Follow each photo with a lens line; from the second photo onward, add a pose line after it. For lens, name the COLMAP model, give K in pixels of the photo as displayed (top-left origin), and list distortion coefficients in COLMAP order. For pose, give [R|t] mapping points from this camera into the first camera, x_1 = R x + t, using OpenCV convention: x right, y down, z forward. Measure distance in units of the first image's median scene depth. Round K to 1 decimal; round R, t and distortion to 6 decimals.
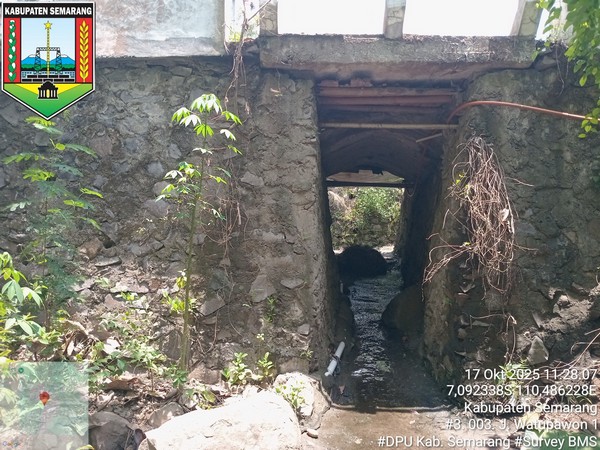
lens RADIAL K [[454.9, 0, 303.7], [0, 454.9, 228.8], [0, 0, 1]] dist [0.049448, -0.070059]
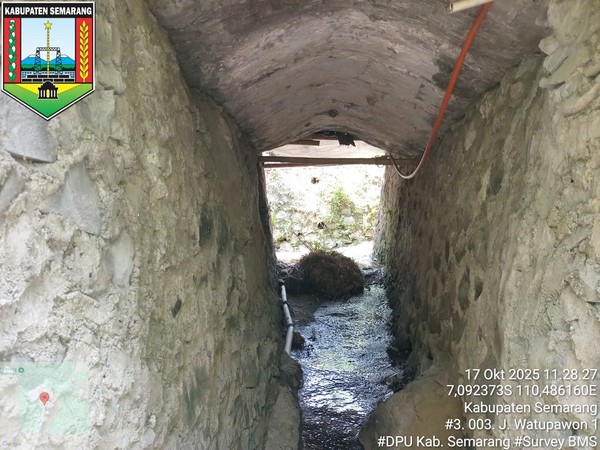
lens RADIAL K [[454.9, 0, 299.7], [0, 454.9, 223.4], [0, 0, 1]] dist [0.049448, -0.070059]
pose [[0.998608, -0.025407, 0.046224, 0.052557], [0.024324, 0.999419, 0.023860, -0.021677], [-0.046803, -0.022703, 0.998646, 0.299124]]
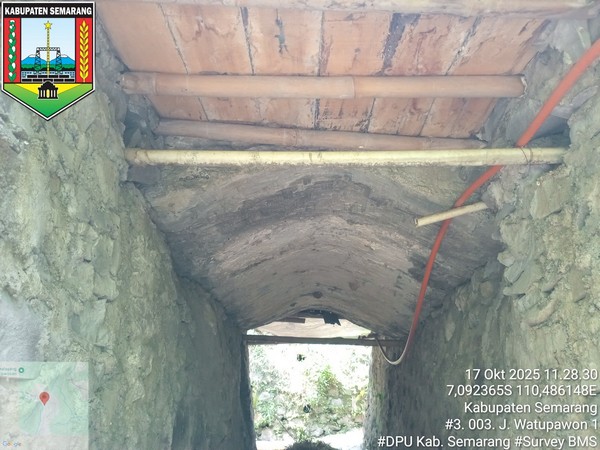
lens RADIAL K [[454.9, 0, 298.9], [0, 454.9, 220.1], [0, 0, 1]] dist [0.049448, -0.070059]
pose [[0.997054, 0.012678, 0.075646, 0.053837], [0.014318, 0.938145, -0.345947, -0.029458], [-0.075353, 0.346011, 0.935200, 0.291606]]
